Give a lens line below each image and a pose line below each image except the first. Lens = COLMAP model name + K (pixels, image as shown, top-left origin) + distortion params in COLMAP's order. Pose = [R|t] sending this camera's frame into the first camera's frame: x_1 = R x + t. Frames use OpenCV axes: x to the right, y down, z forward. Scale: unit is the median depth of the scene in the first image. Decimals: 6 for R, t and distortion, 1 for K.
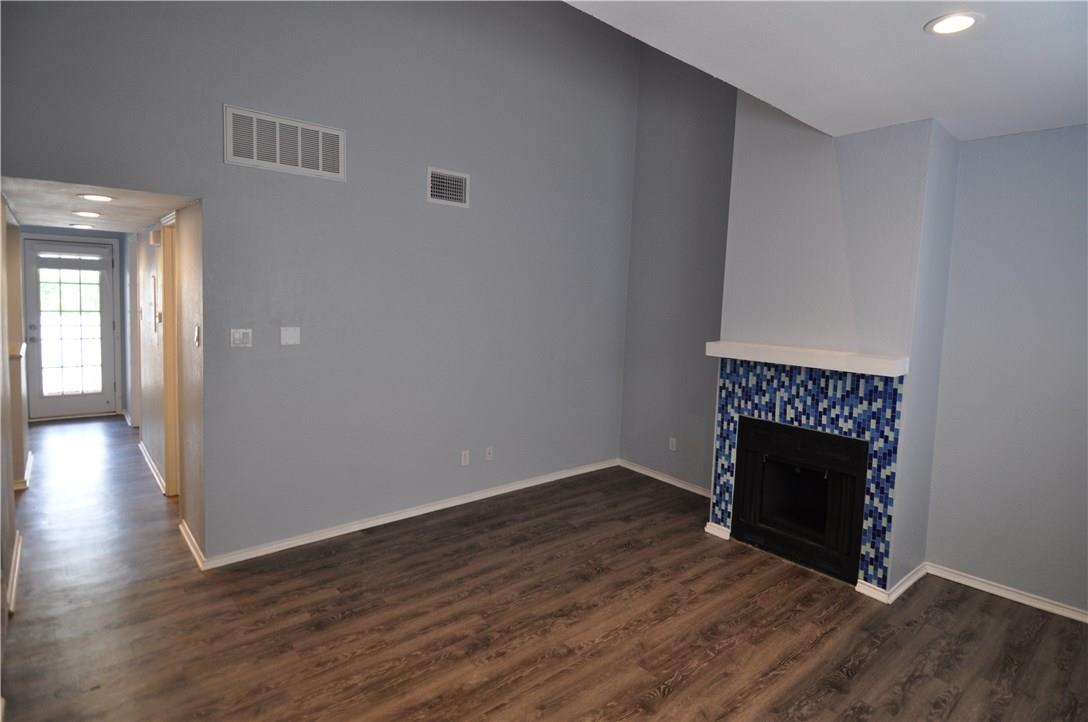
lens RADIAL K [[568.0, 0, 558.2], [0, 568.0, 338.9], [0, 0, 1]] dist [0.065546, -0.064538]
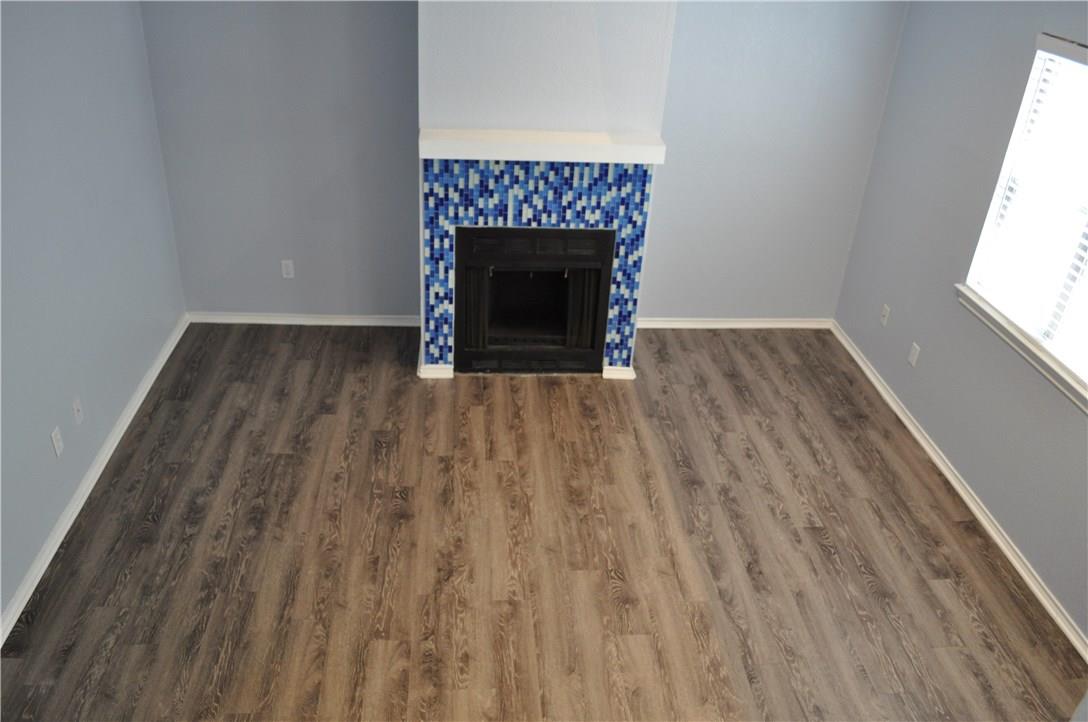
lens RADIAL K [[862.8, 0, 550.3], [0, 862.8, 364.6], [0, 0, 1]] dist [-0.065928, 0.000361]
pose [[0.593546, -0.404733, 0.695625, -0.505266], [0.028626, 0.874416, 0.484332, -0.271838], [-0.804290, -0.267560, 0.530592, 0.291340]]
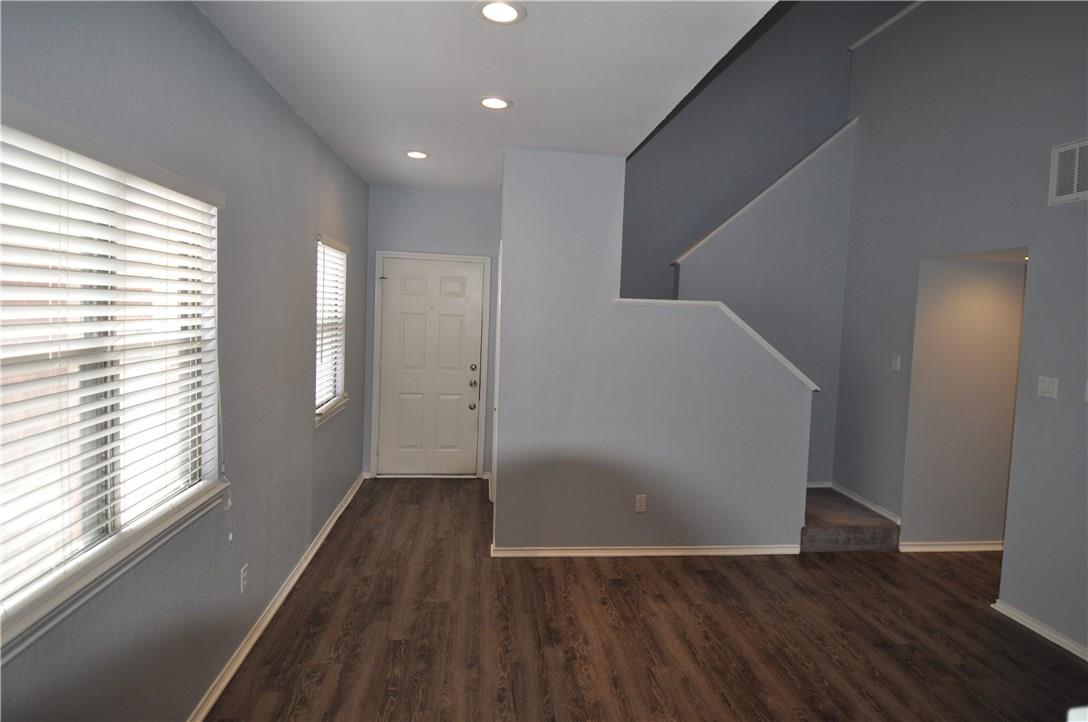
lens RADIAL K [[585.5, 0, 548.4], [0, 585.5, 348.4], [0, 0, 1]] dist [0.051593, -0.056227]
pose [[-0.562717, -0.004805, -0.826635, 0.646211], [-0.123292, 0.989286, 0.078179, -0.036069], [0.817403, 0.145910, -0.557281, 0.807485]]
